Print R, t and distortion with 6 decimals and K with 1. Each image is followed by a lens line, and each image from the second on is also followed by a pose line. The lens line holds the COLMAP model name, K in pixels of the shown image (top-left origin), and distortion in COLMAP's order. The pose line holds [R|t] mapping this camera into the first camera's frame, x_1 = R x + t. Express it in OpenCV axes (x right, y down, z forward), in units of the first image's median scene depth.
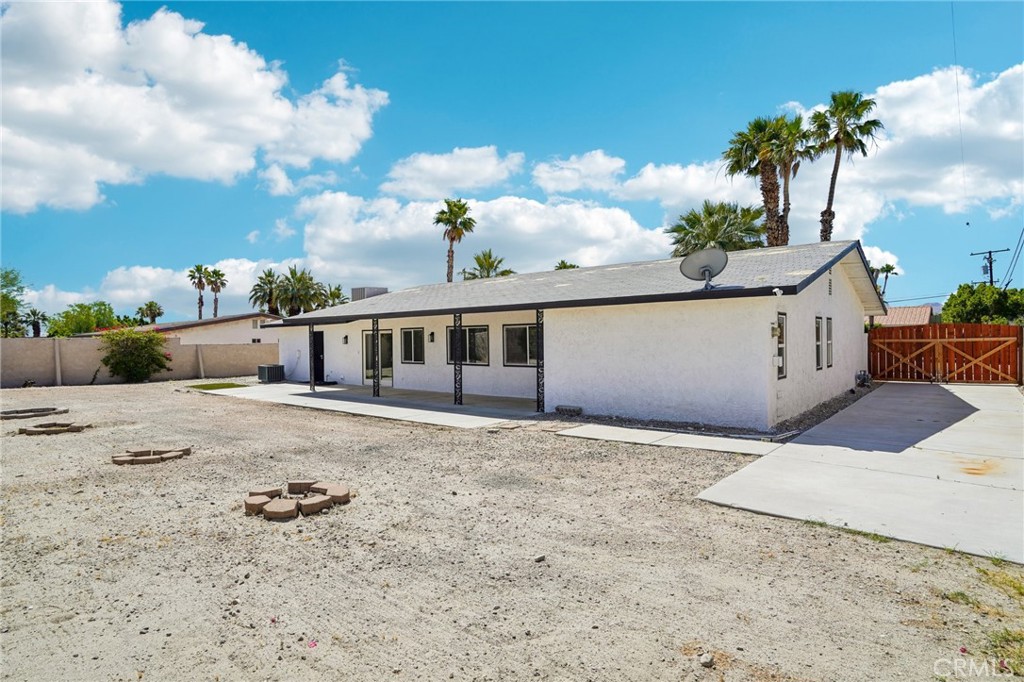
lens RADIAL K [[574.1, 0, 514.1], [0, 574.1, 343.0], [0, 0, 1]] dist [-0.001275, 0.000053]
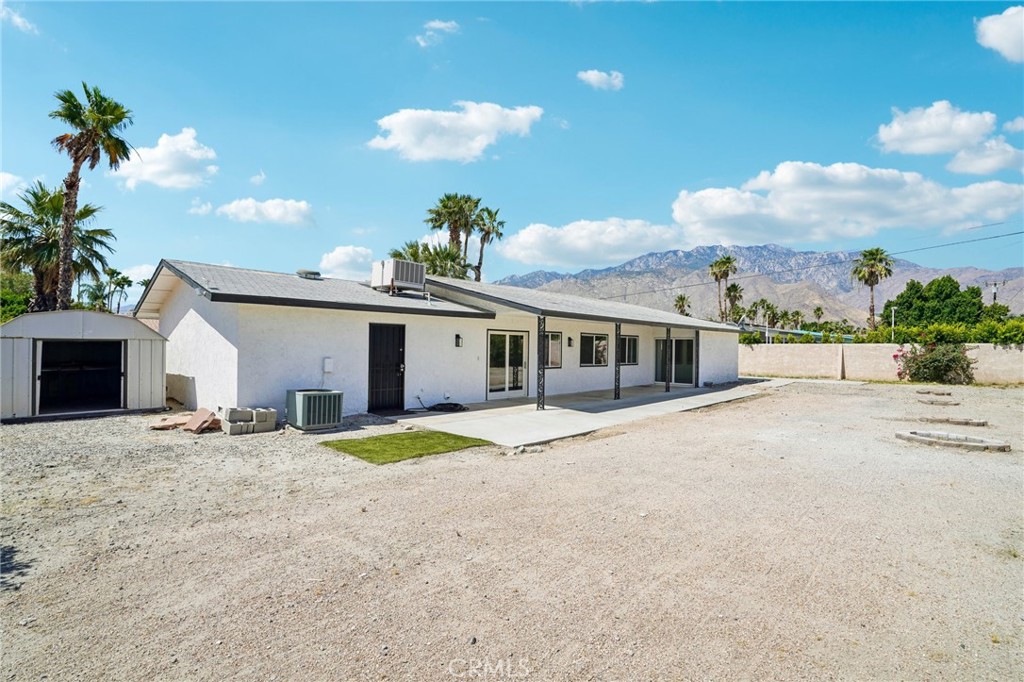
lens RADIAL K [[478.0, 0, 531.0], [0, 478.0, 350.2], [0, 0, 1]] dist [-0.039862, 0.006993]
pose [[0.031235, 0.002828, 0.999508, -1.109668], [-0.004613, 0.999986, -0.002685, 0.007800], [-0.999501, -0.004527, 0.031248, 1.138910]]
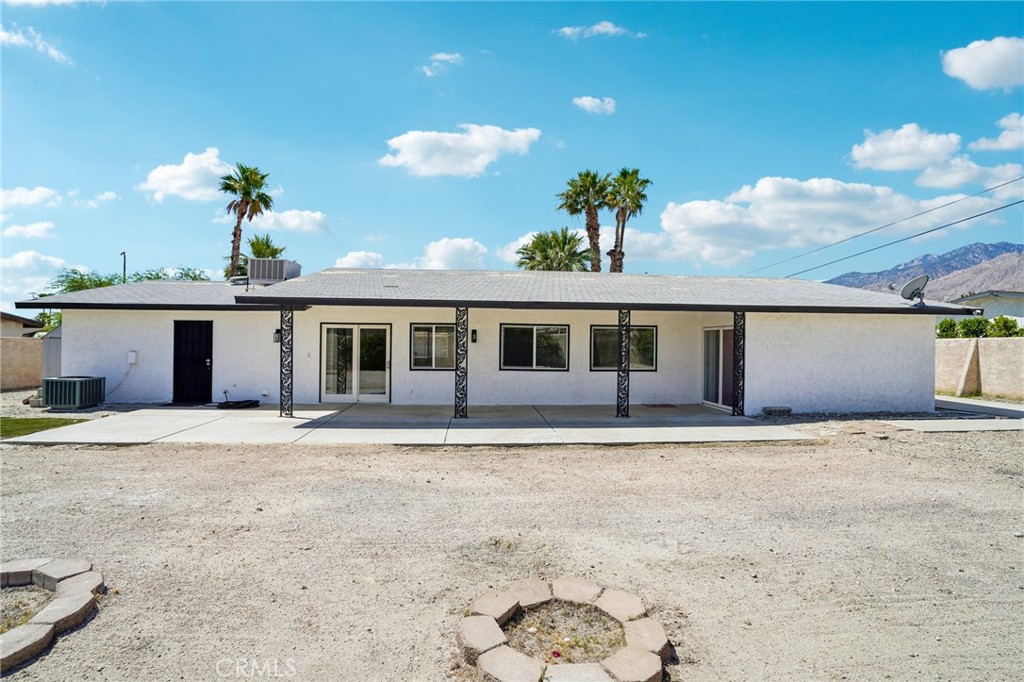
lens RADIAL K [[478.0, 0, 513.8], [0, 478.0, 343.2], [0, 0, 1]] dist [-0.039862, 0.006993]
pose [[0.706896, 0.014918, 0.707160, -0.623432], [-0.011308, 0.999888, -0.009789, 0.005640], [-0.707227, -0.001077, 0.706986, 0.539110]]
